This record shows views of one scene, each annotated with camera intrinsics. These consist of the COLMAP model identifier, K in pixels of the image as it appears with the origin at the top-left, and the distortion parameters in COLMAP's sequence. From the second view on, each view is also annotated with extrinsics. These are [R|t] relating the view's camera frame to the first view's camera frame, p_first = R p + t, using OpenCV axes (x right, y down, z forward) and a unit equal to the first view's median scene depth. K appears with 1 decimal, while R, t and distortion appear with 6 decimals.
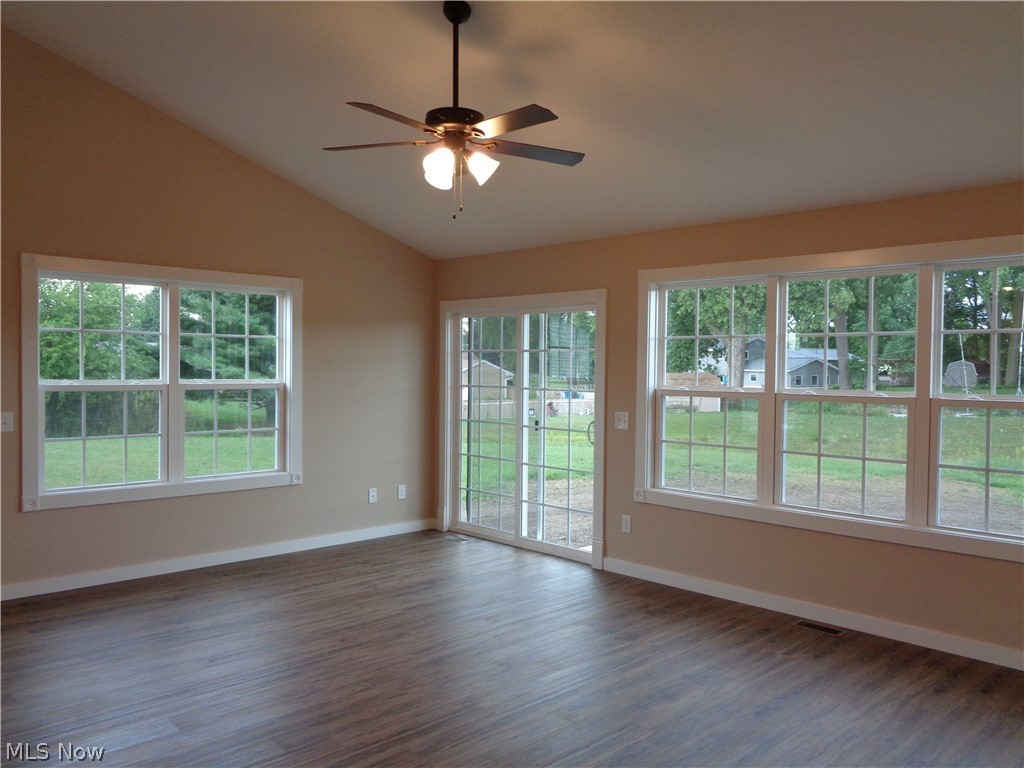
lens RADIAL K [[805.2, 0, 512.1], [0, 805.2, 395.9], [0, 0, 1]] dist [0.003301, 0.000574]
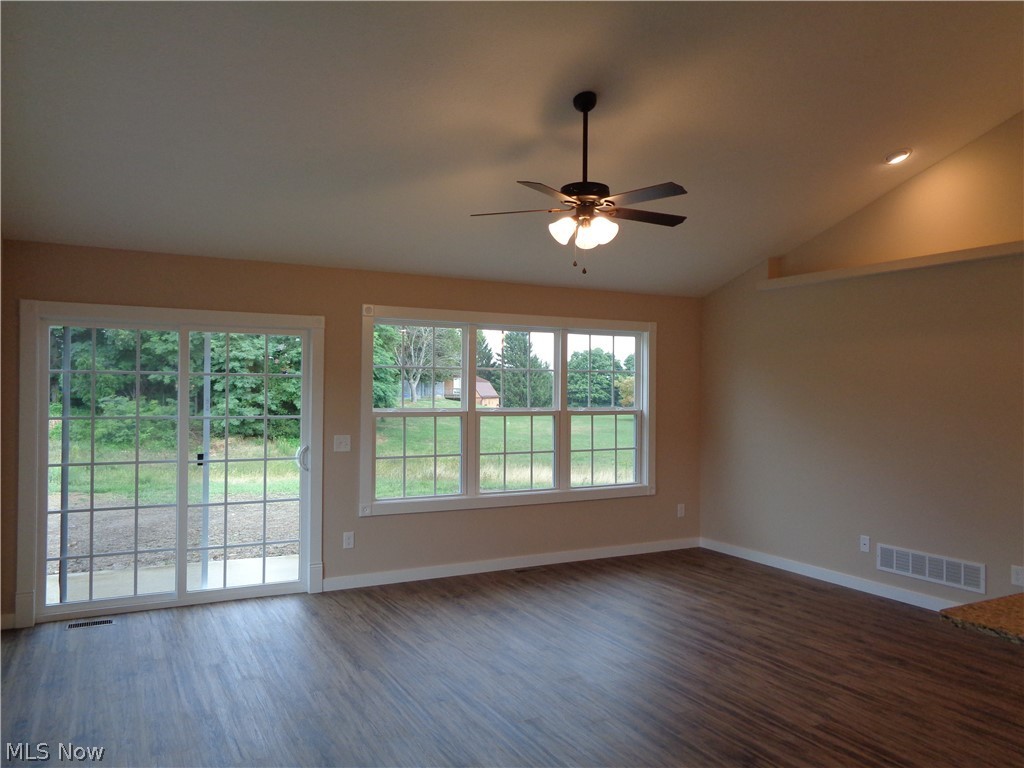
lens RADIAL K [[761.7, 0, 512.0], [0, 761.7, 384.0], [0, 0, 1]] dist [-0.003047, -0.002060]
pose [[0.264715, 0.004119, 0.964318, -0.872621], [0.028633, 0.999516, -0.012130, -0.032522], [-0.963902, 0.030822, 0.264469, 0.589299]]
